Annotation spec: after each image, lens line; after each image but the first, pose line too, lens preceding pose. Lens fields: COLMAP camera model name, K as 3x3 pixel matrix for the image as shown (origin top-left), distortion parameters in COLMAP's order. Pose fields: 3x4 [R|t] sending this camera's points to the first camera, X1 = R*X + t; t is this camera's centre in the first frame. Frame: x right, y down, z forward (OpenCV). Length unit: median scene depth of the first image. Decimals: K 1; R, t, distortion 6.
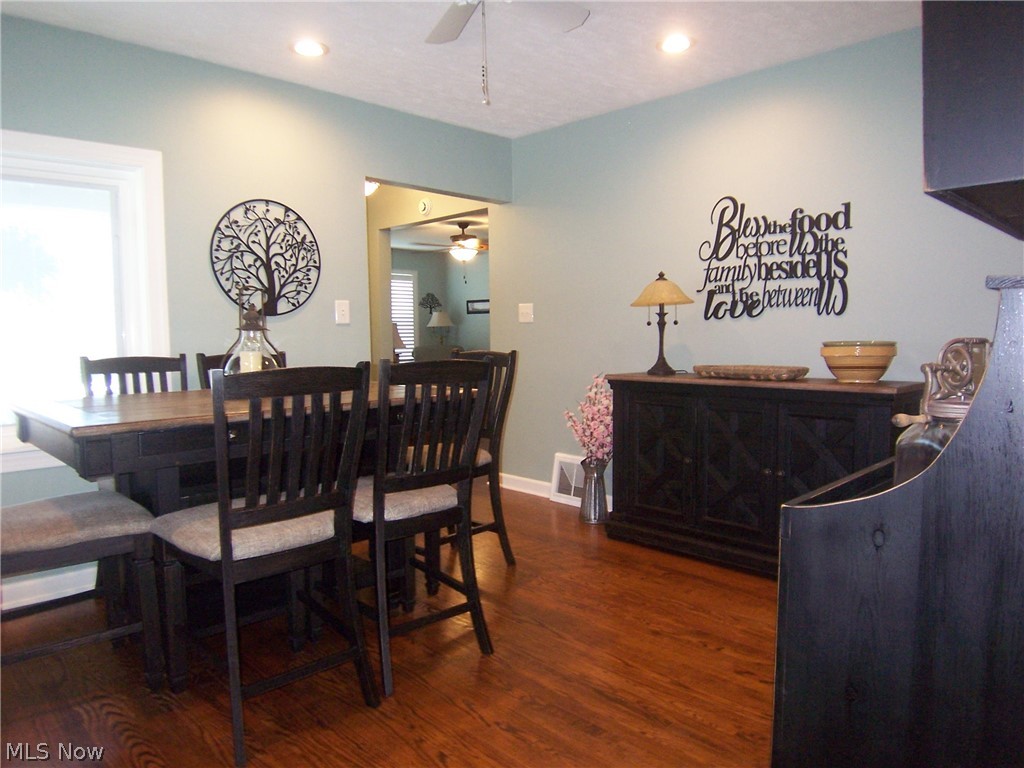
lens RADIAL K [[694.8, 0, 508.6], [0, 694.8, 380.9], [0, 0, 1]] dist [-0.001594, -0.052341]
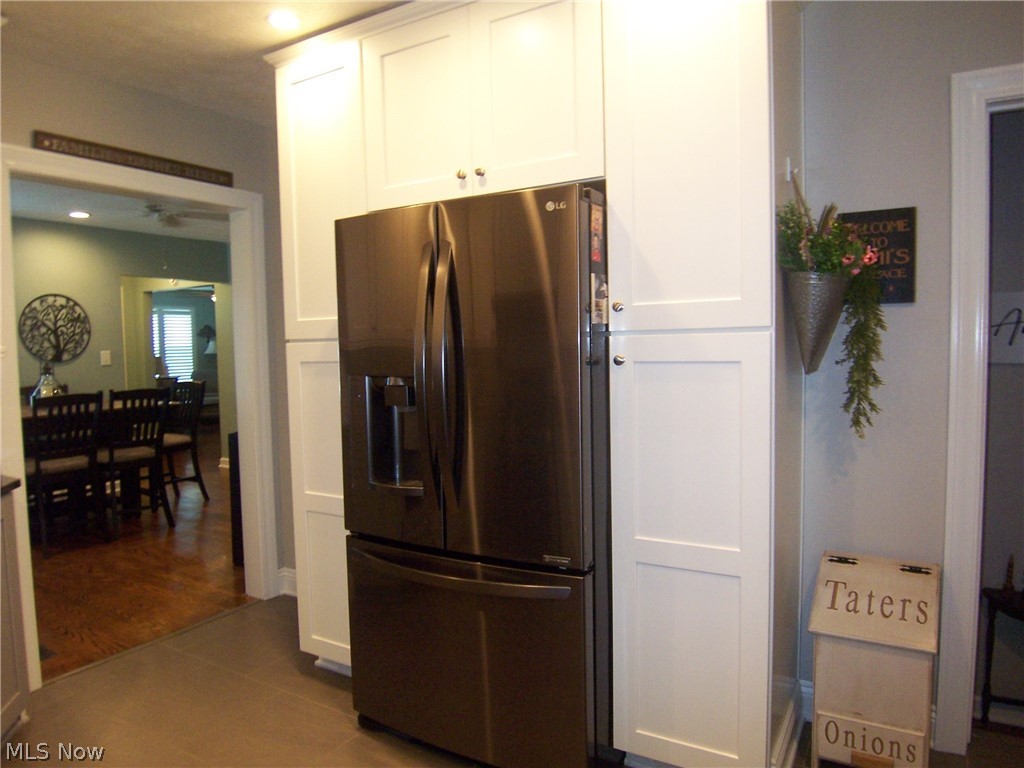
lens RADIAL K [[694.8, 0, 508.6], [0, 694.8, 380.9], [0, 0, 1]] dist [-0.001594, -0.052341]
pose [[0.969848, -0.019322, 0.242942, 0.308338], [0.024218, 0.999559, -0.017181, 0.005423], [-0.242503, 0.022547, 0.969889, -0.872891]]
